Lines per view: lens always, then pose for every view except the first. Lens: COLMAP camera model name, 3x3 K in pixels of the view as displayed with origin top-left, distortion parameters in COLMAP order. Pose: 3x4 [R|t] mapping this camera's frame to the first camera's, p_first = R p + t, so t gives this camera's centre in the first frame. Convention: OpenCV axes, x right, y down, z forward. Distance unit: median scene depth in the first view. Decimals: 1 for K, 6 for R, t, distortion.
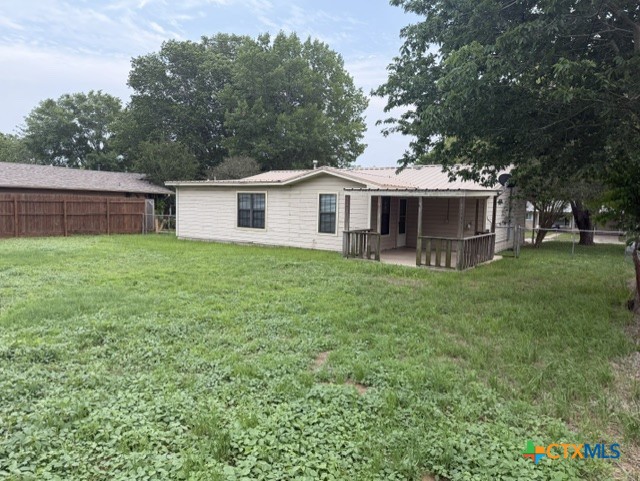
lens RADIAL K [[473.9, 0, 320.0], [0, 473.9, 240.5], [0, 0, 1]] dist [0.123486, -0.123961]
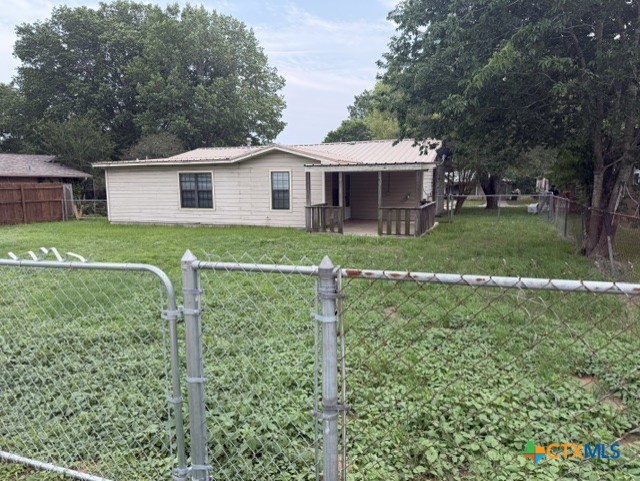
lens RADIAL K [[473.9, 0, 320.0], [0, 473.9, 240.5], [0, 0, 1]] dist [0.123486, -0.123961]
pose [[0.974772, -0.063933, 0.213849, -0.113001], [0.054085, 0.997203, 0.051593, 0.001663], [-0.216549, -0.038726, 0.975503, -0.015183]]
